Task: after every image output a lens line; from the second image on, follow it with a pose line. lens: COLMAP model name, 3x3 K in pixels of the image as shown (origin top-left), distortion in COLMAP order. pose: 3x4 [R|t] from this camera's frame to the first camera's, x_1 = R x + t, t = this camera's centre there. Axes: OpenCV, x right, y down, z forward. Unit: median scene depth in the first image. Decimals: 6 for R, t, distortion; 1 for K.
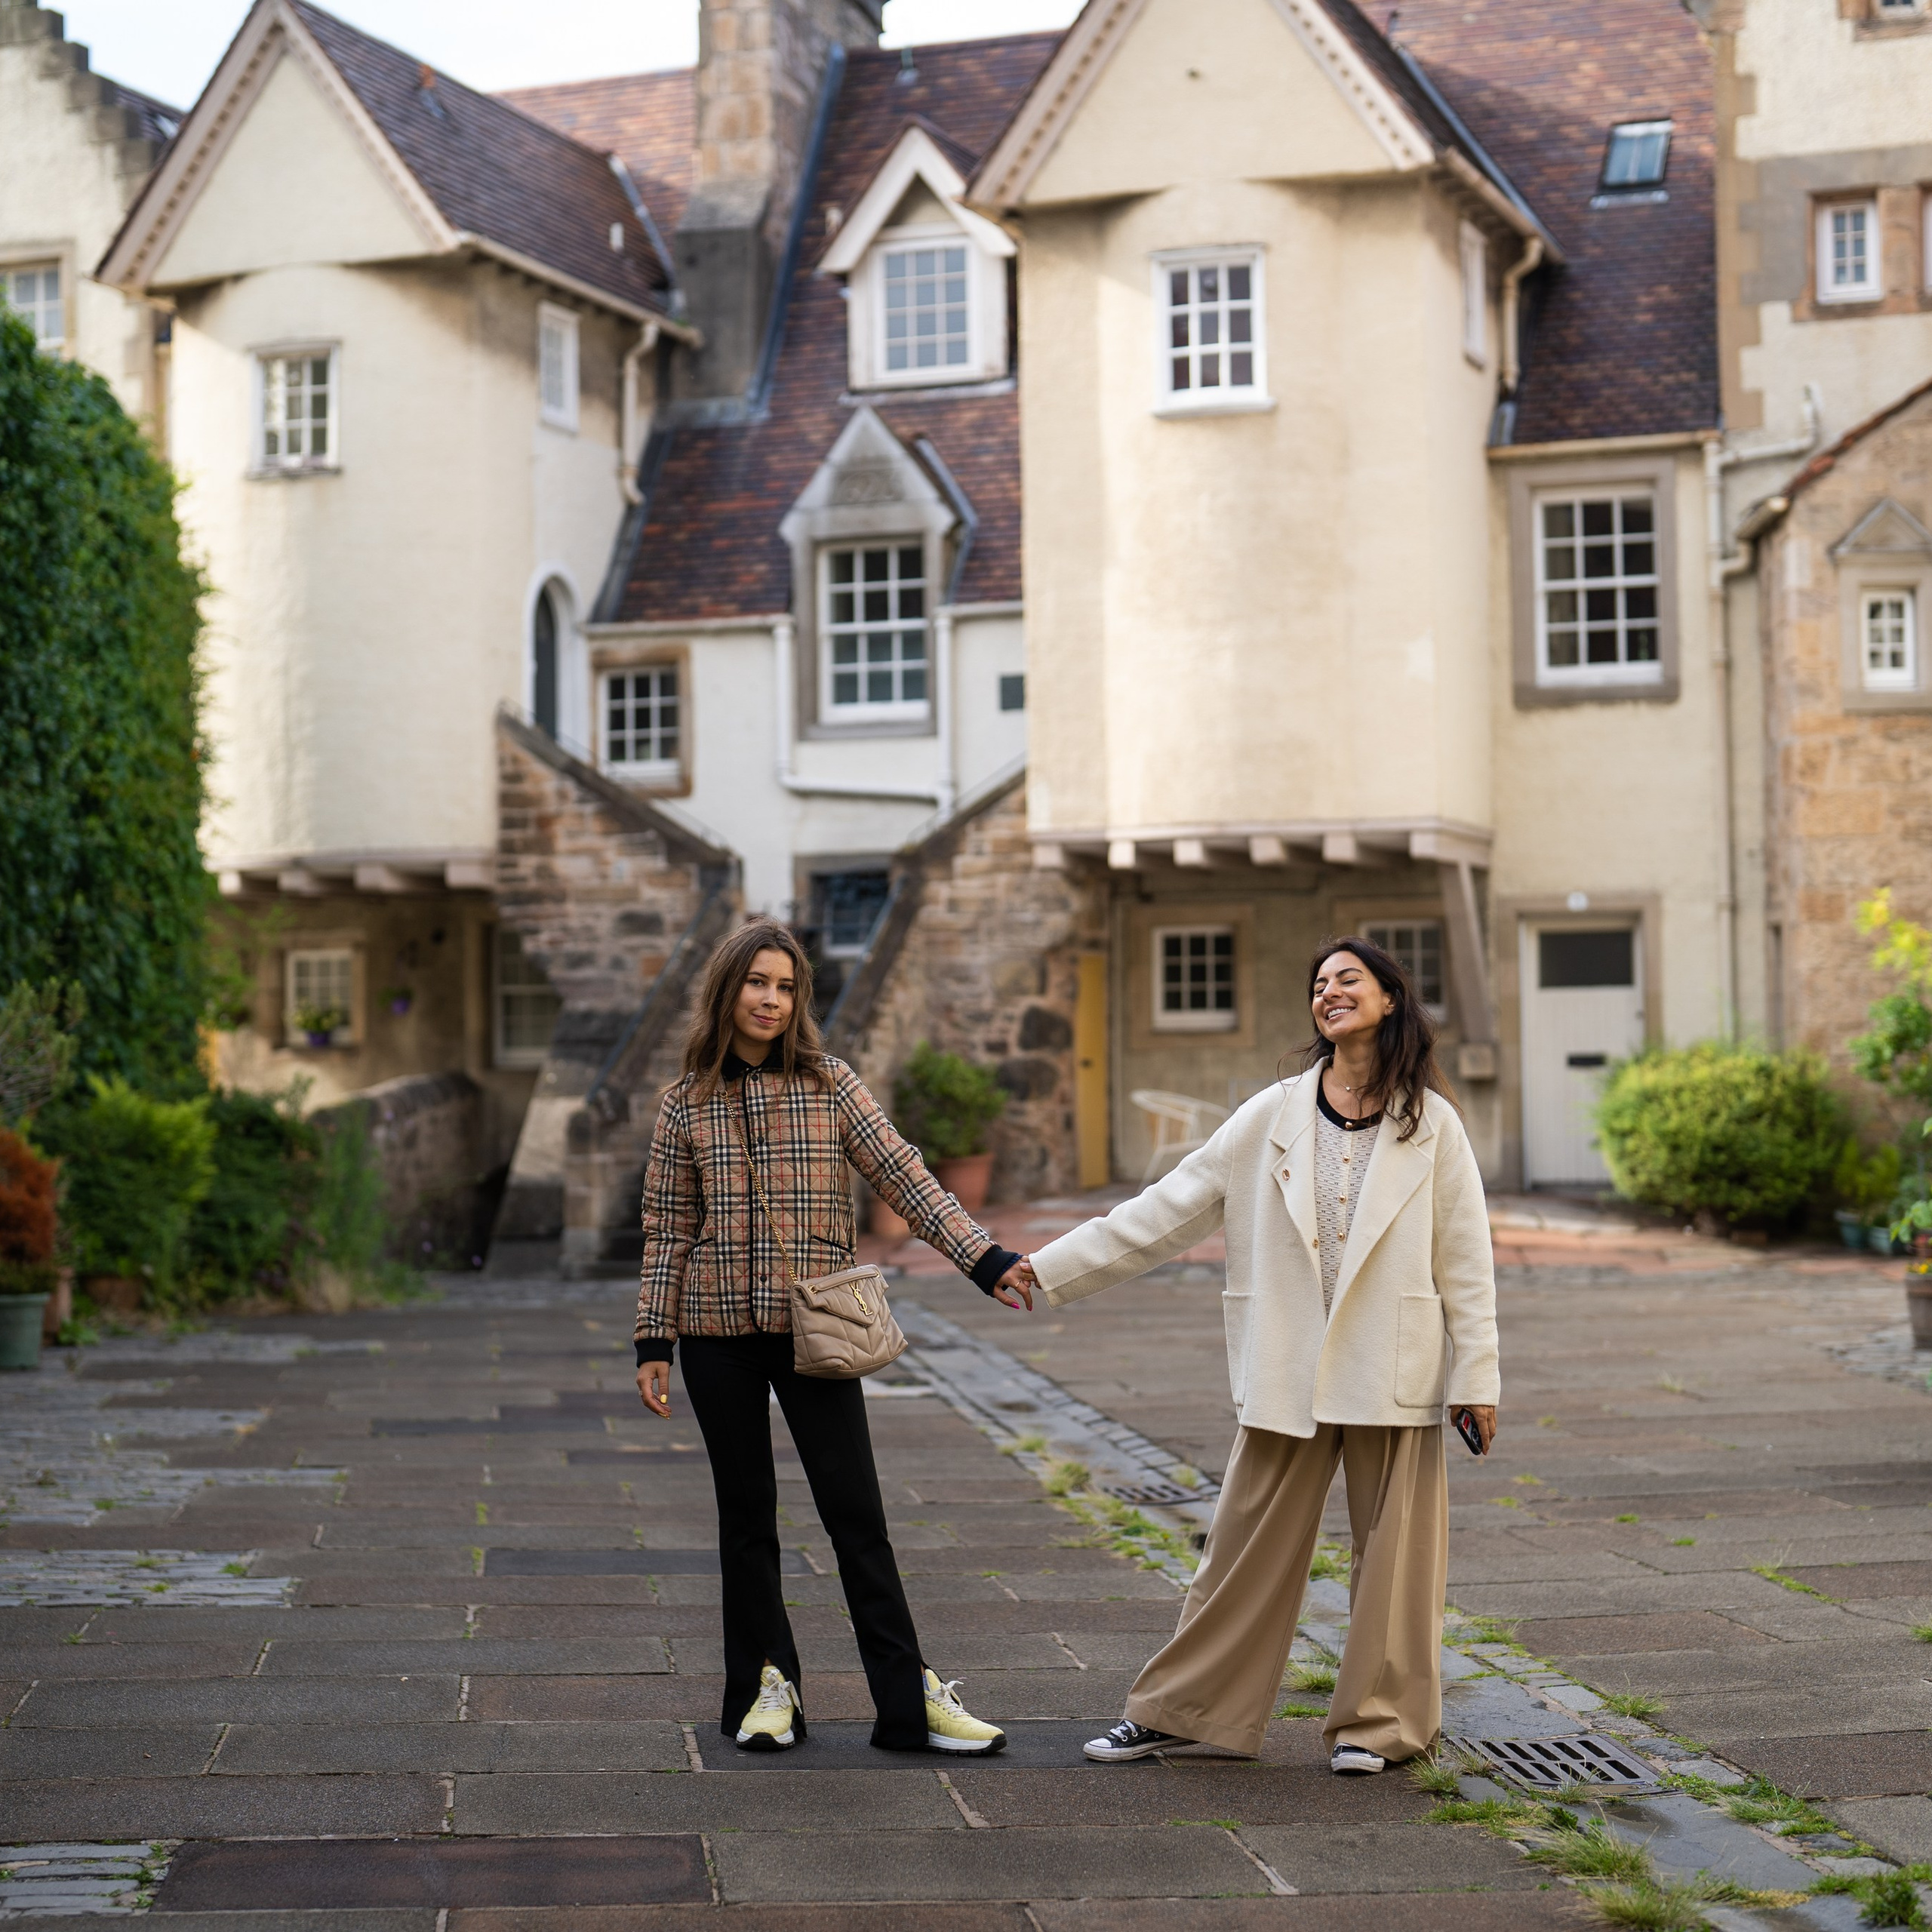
lens RADIAL K [[4103.6, 0, 900.3], [0, 4103.6, 969.0], [0, 0, 1]] dist [-0.107476, 0.802326]
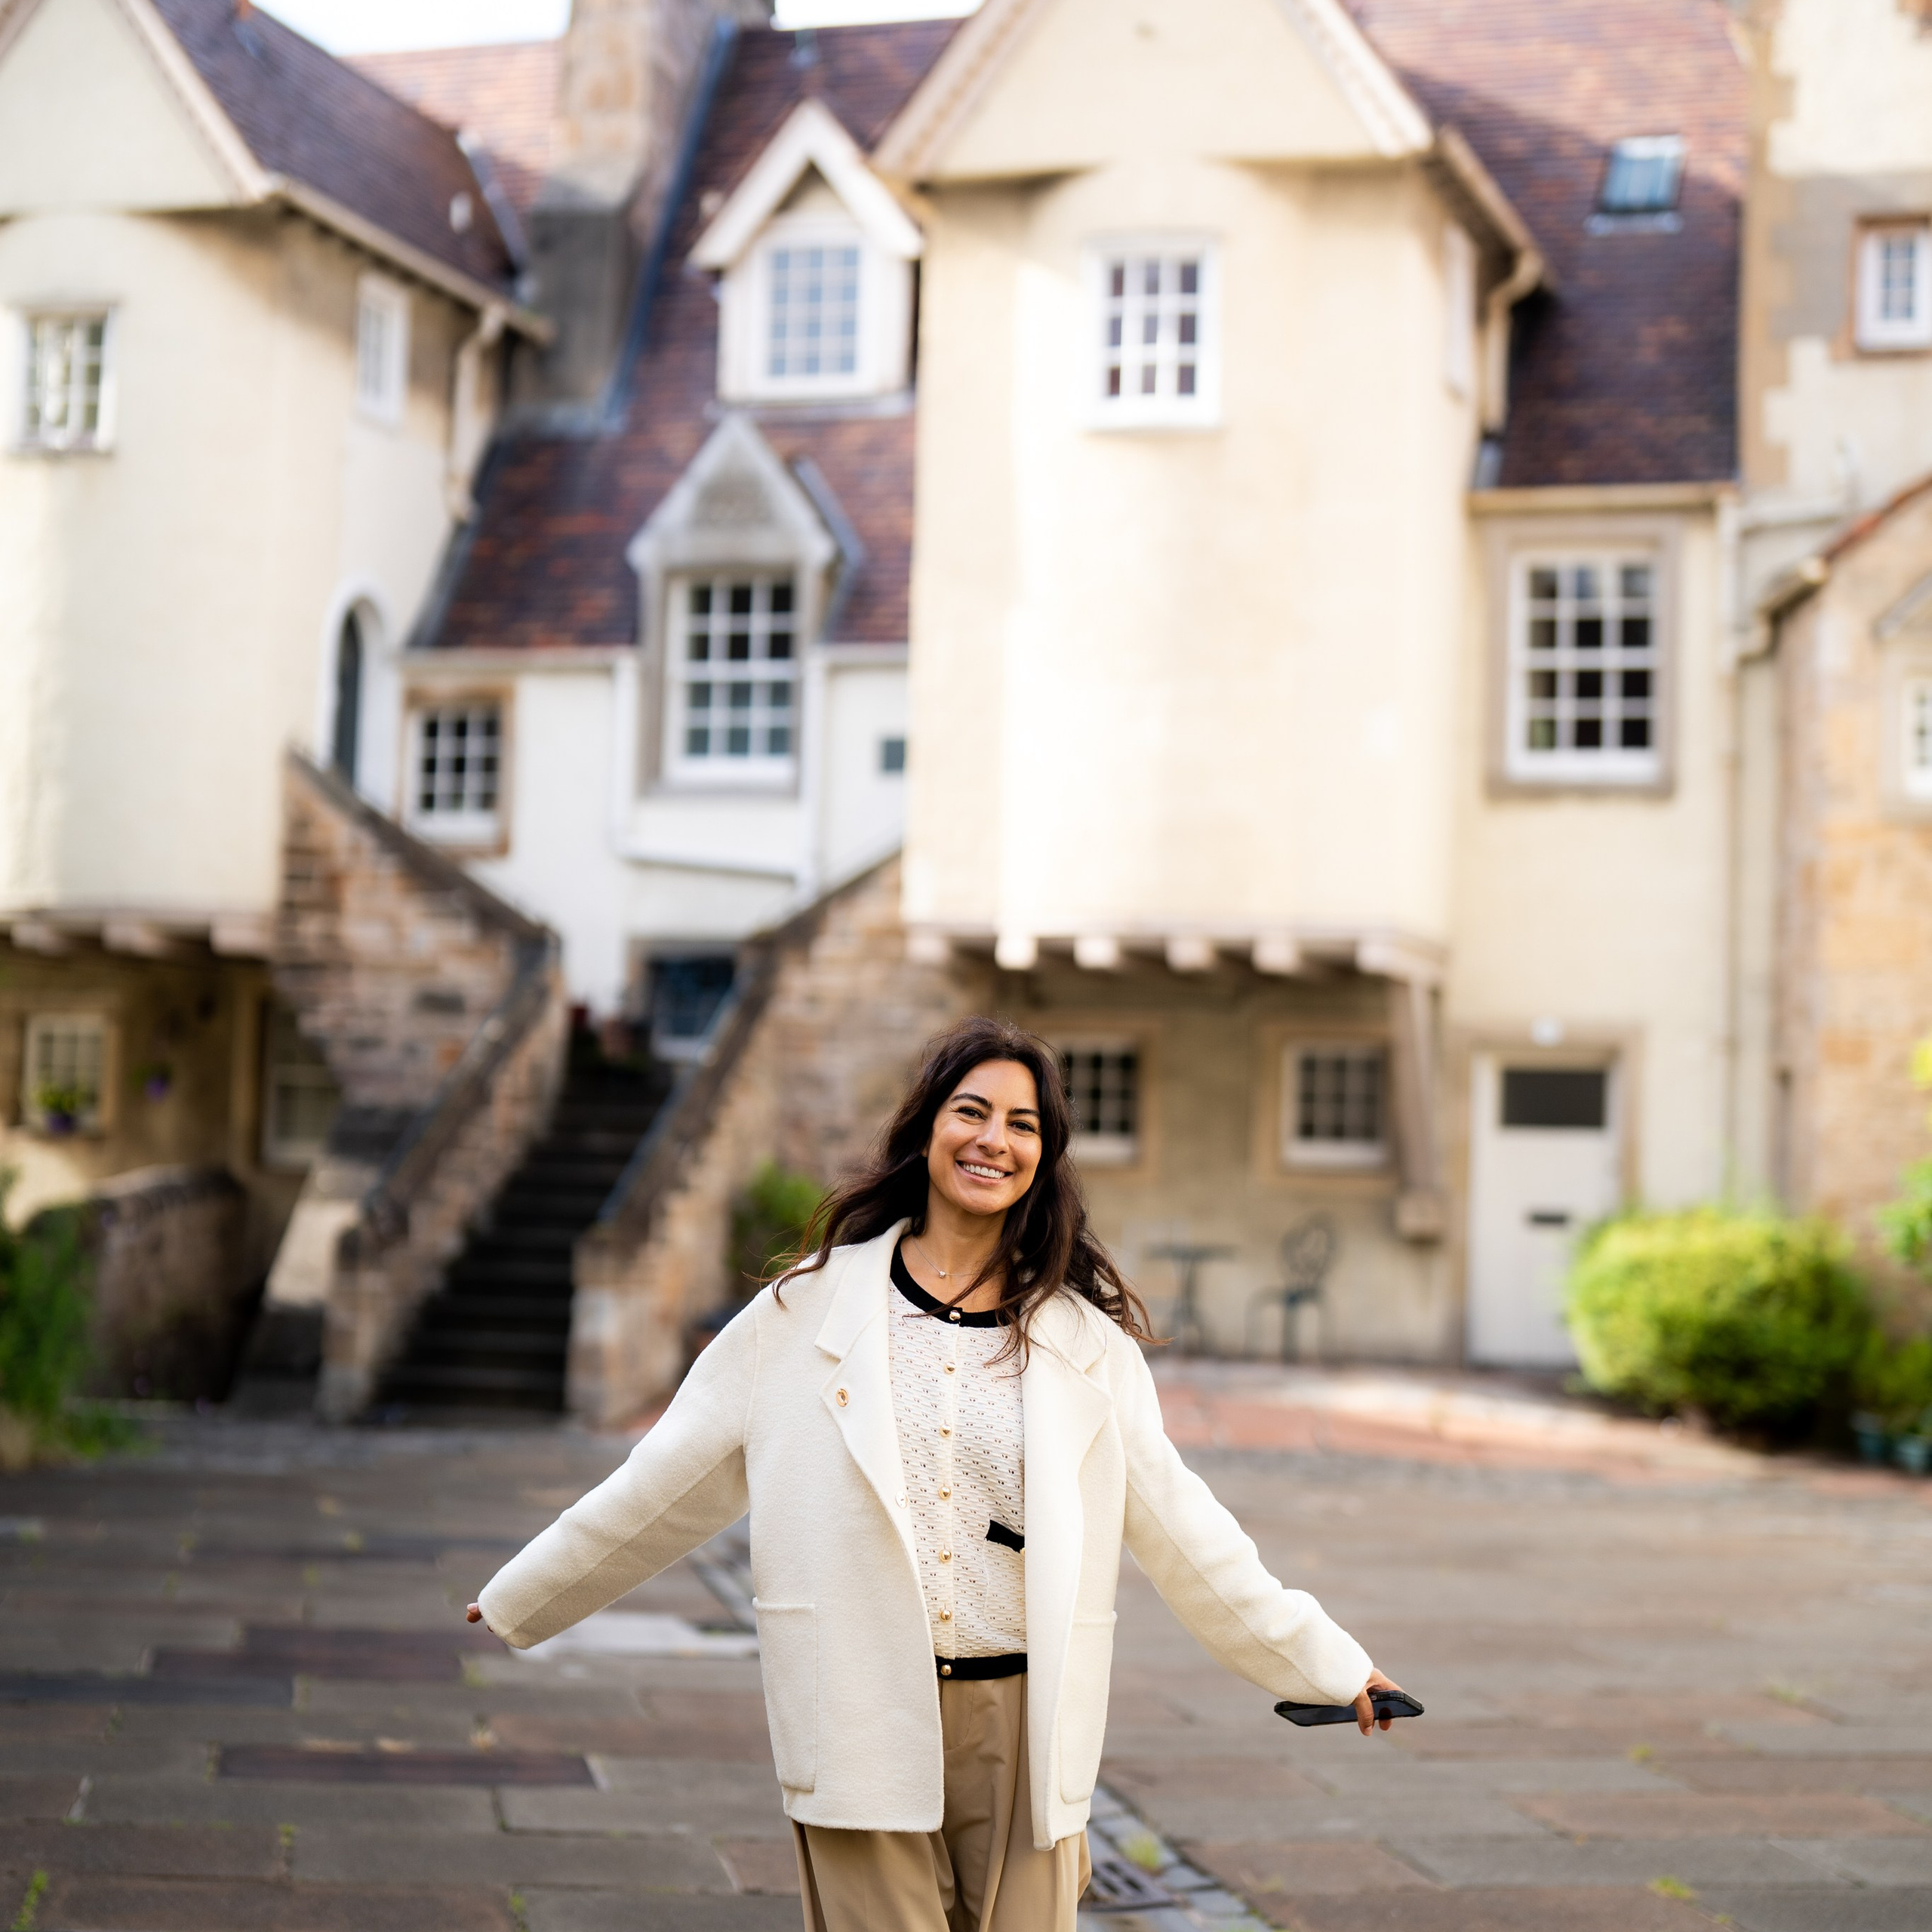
lens RADIAL K [[4103.6, 0, 900.3], [0, 4103.6, 969.0], [0, 0, 1]] dist [-0.107476, 0.802326]
pose [[0.998115, 0.049262, 0.036600, -0.000137], [-0.048220, 0.998421, -0.028817, 0.001557], [-0.037962, 0.026998, 0.998914, 0.152761]]
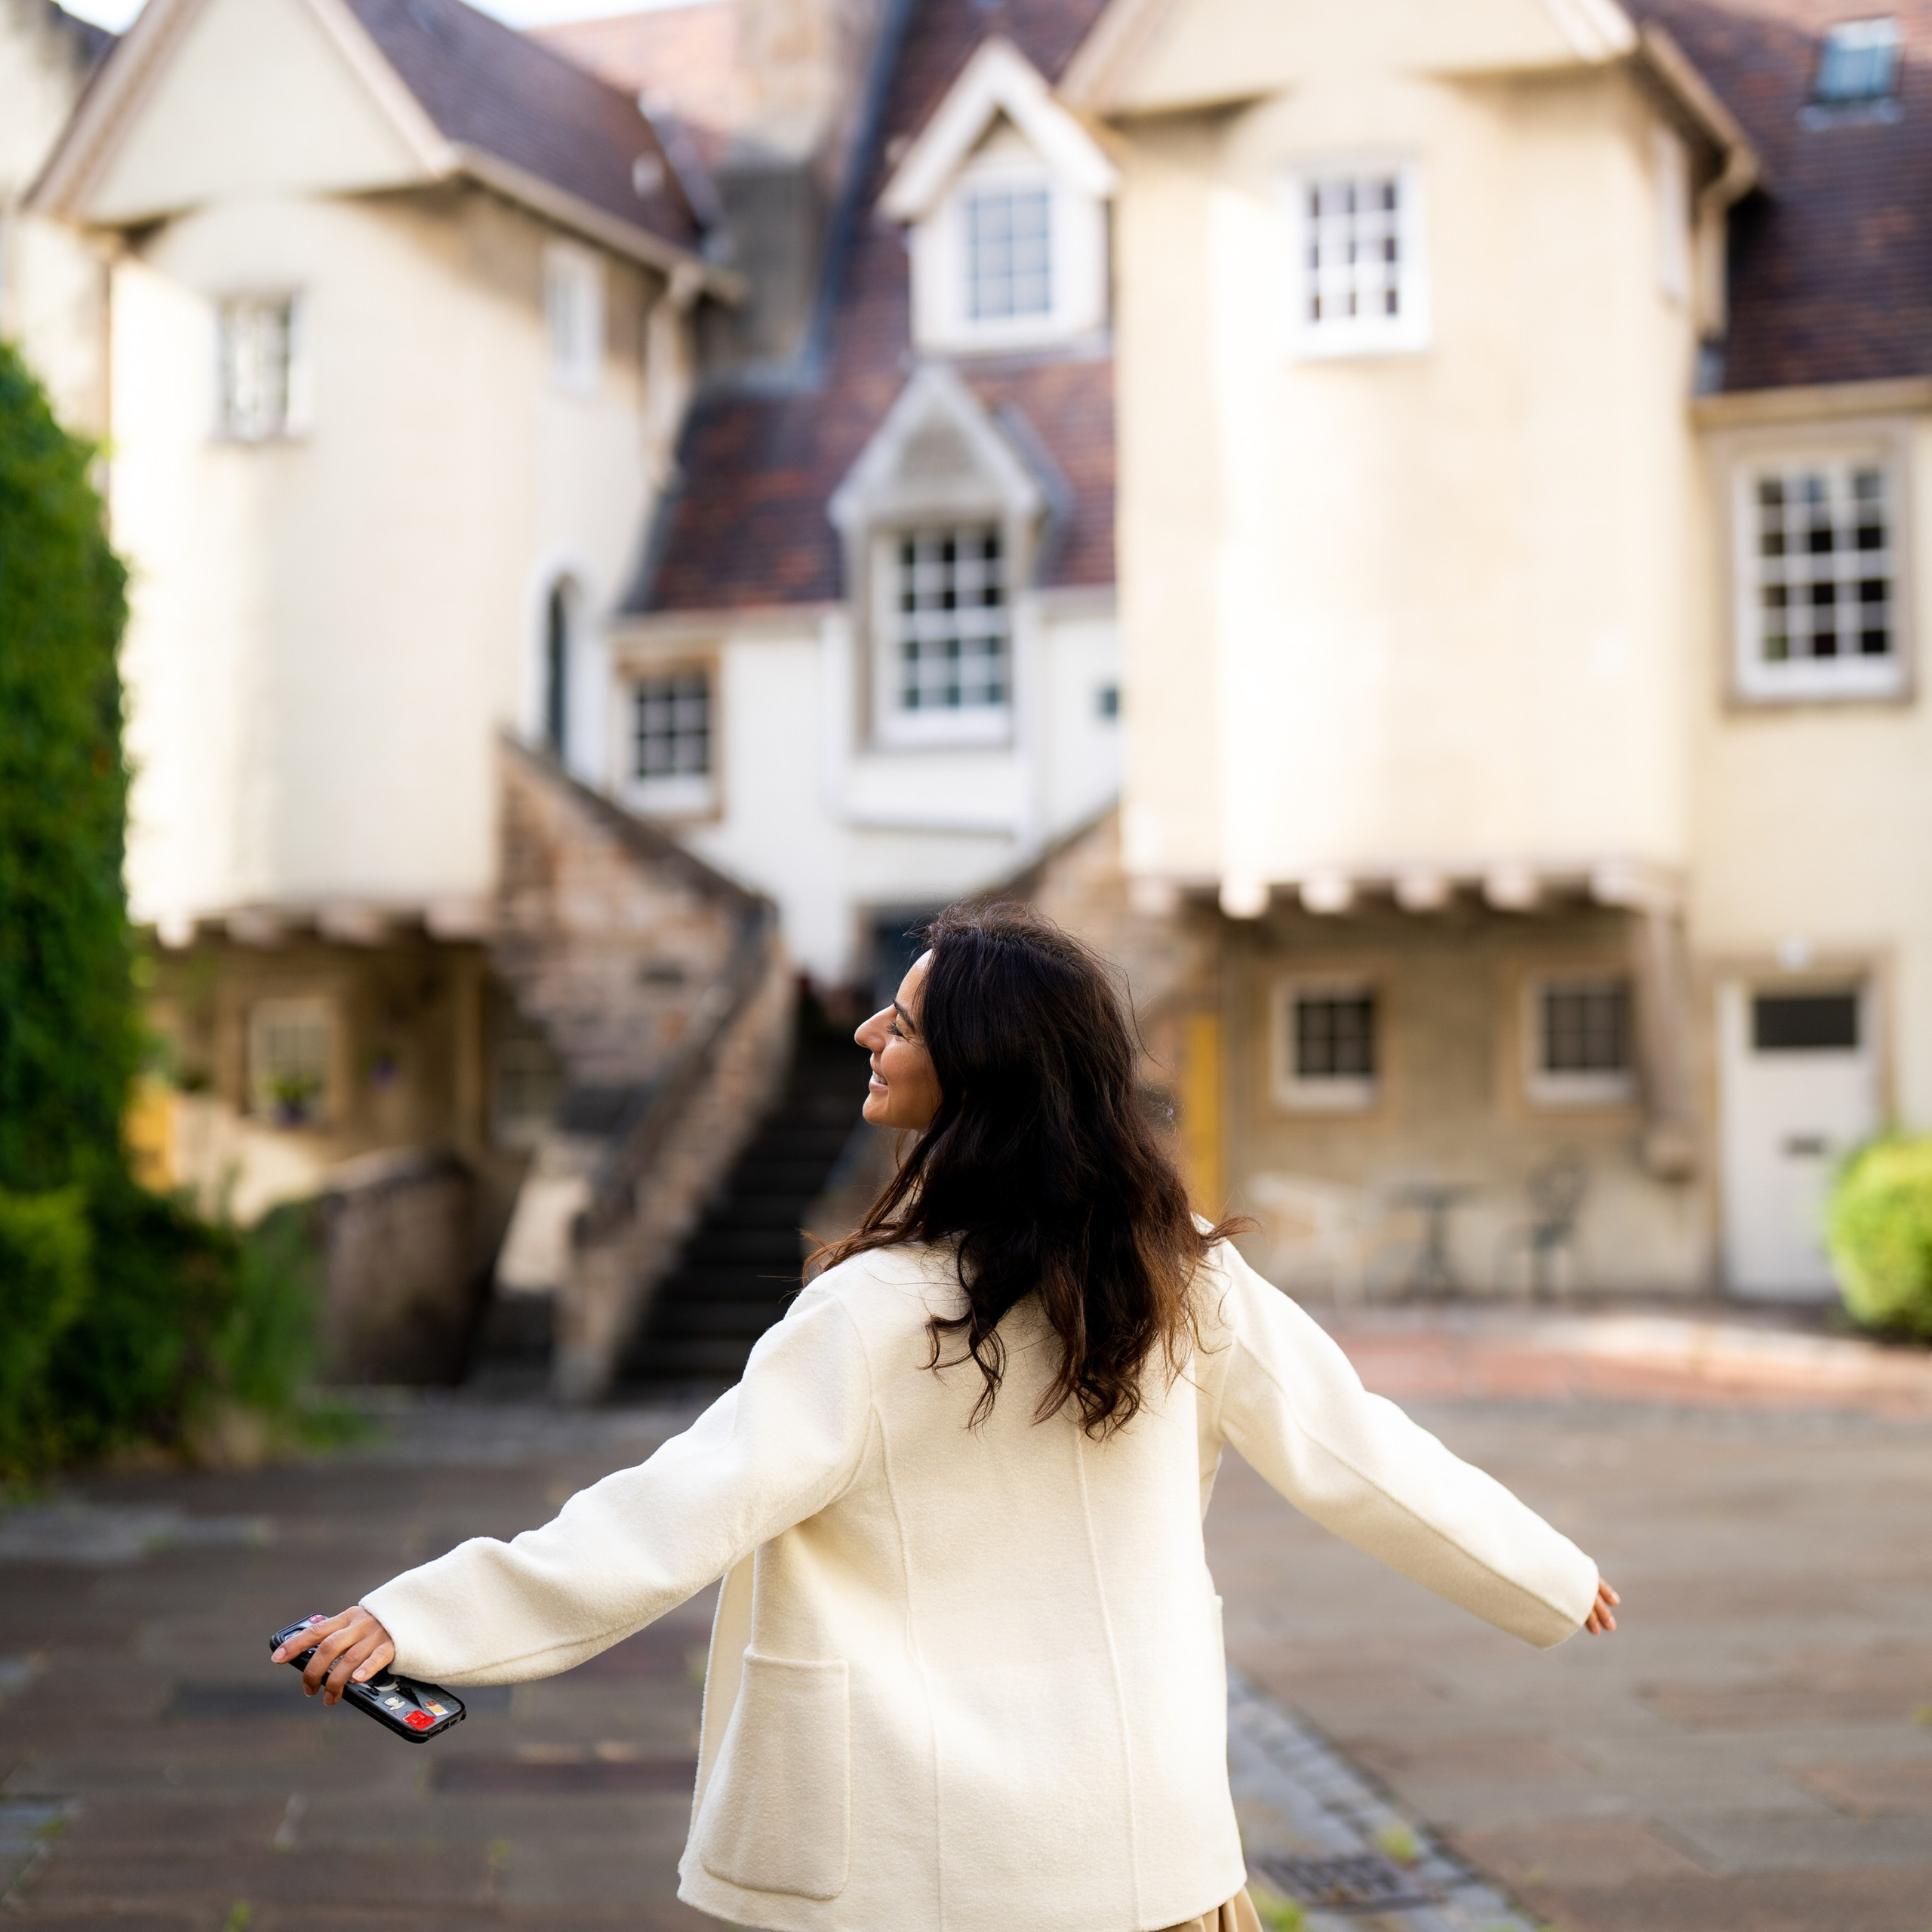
lens RADIAL K [[4103.6, 0, 900.3], [0, 4103.6, 969.0], [0, 0, 1]] dist [-0.107476, 0.802326]
pose [[0.999748, 0.002582, -0.022294, 0.003515], [-0.002953, 0.999857, -0.016644, 0.001034], [0.022247, 0.016706, 0.999613, 0.168247]]
